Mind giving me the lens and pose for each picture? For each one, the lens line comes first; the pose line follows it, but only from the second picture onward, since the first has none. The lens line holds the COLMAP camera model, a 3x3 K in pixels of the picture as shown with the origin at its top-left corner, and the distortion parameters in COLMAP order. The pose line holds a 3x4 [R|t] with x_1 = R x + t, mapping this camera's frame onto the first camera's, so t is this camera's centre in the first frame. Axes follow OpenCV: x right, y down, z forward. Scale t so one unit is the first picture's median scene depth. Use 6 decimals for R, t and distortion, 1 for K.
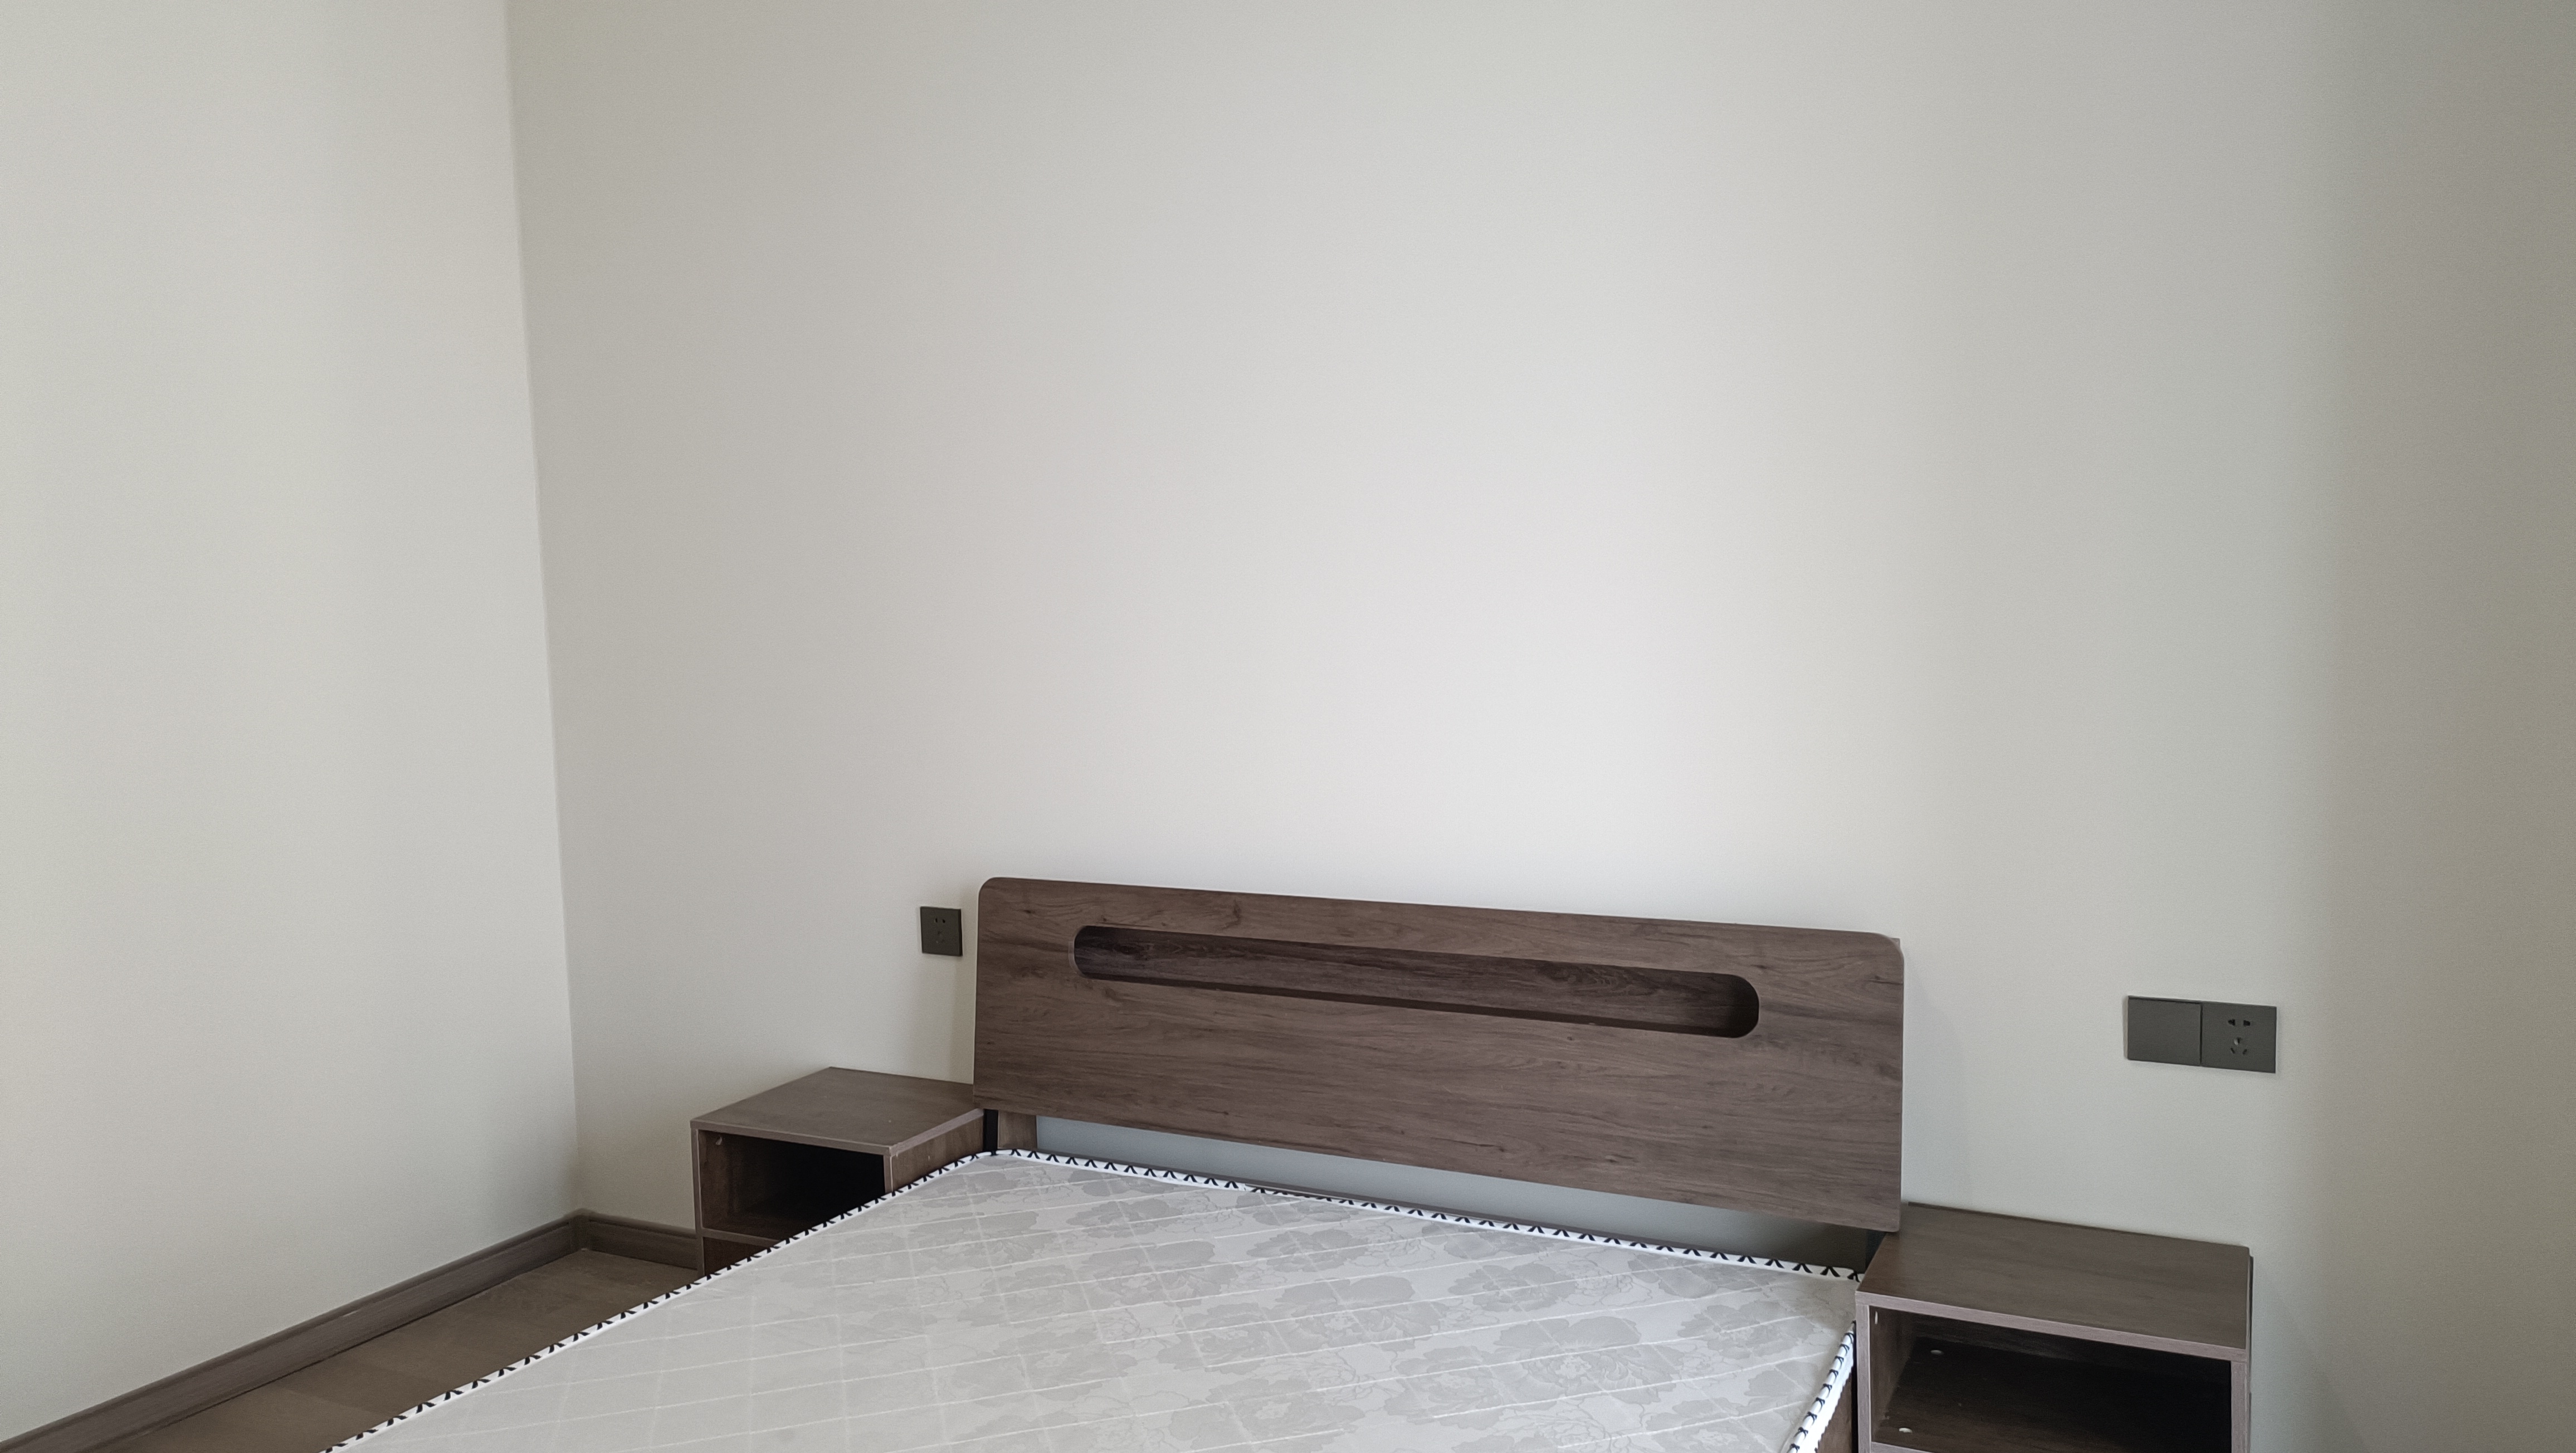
lens RADIAL K [[1900.4, 0, 1287.4], [0, 1900.4, 726.6], [0, 0, 1]] dist [0.085076, 0.006085]
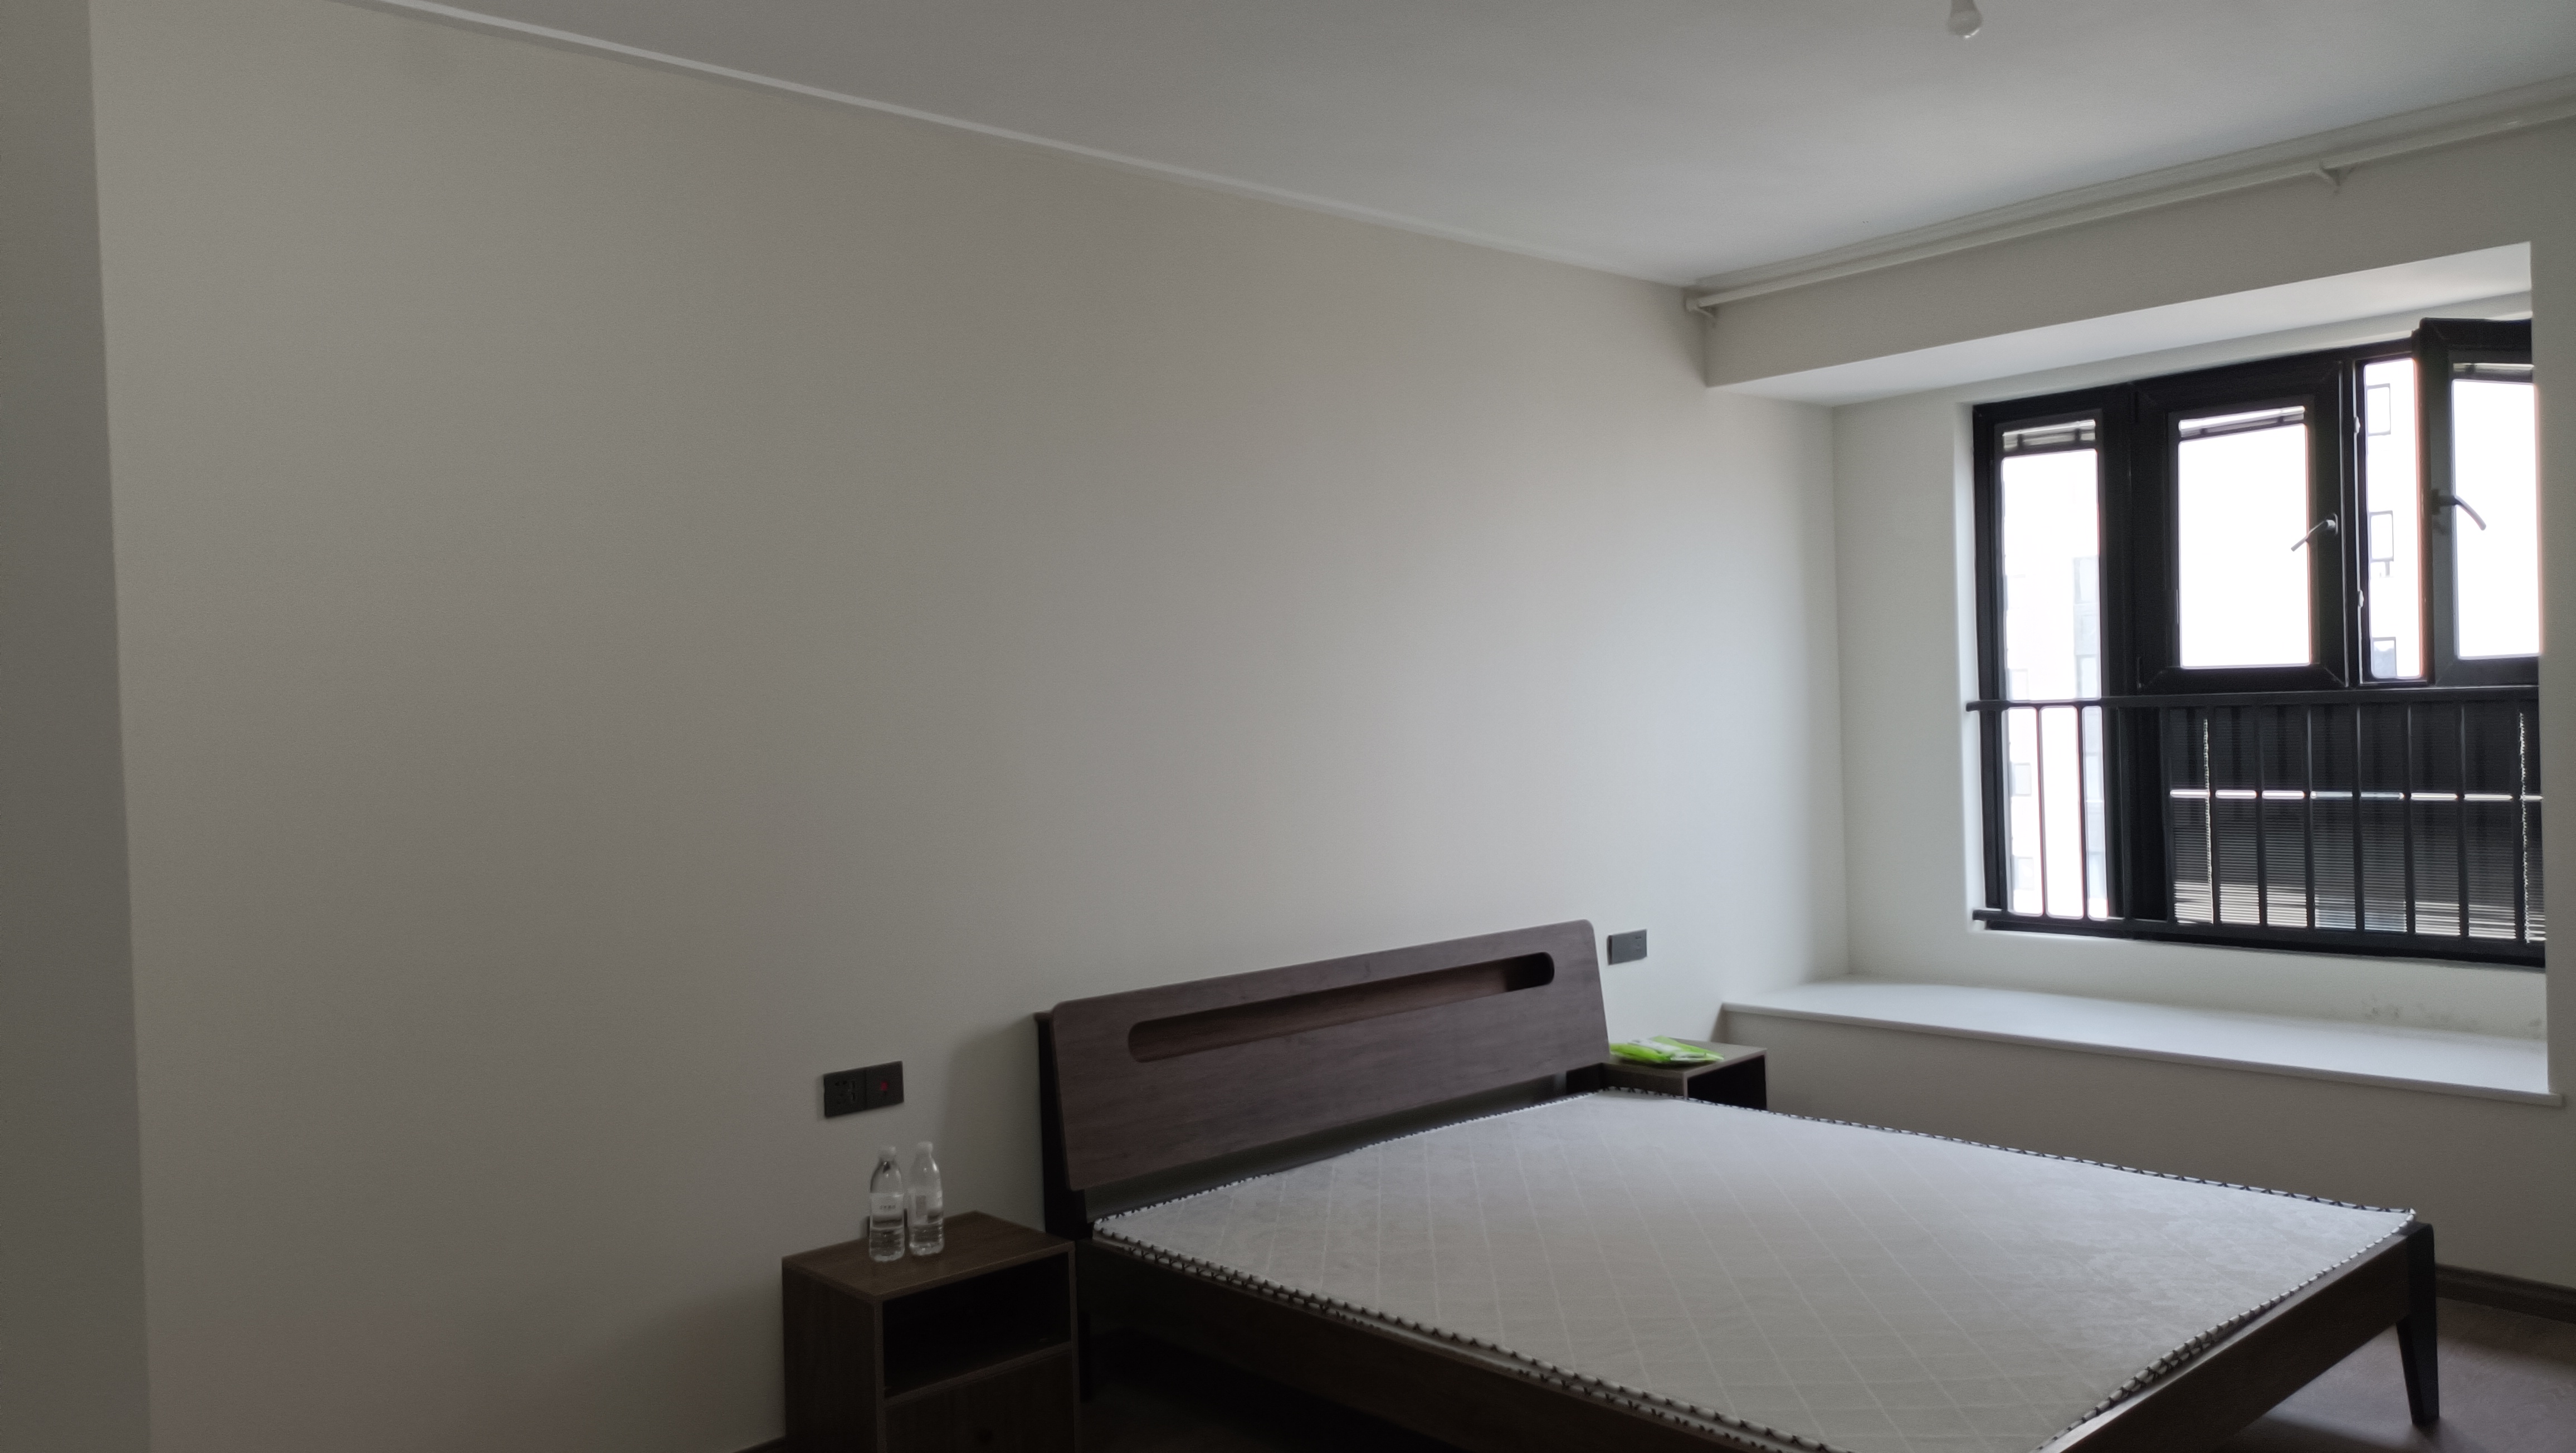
lens RADIAL K [[1900.4, 0, 1288.5], [0, 1900.4, 728.2], [0, 0, 1]] dist [0.085076, 0.006085]
pose [[0.352054, -0.006054, 0.935960, -1.482861], [0.093139, 0.995242, -0.028596, -0.056669], [-0.931334, 0.097242, 0.350942, 0.495819]]
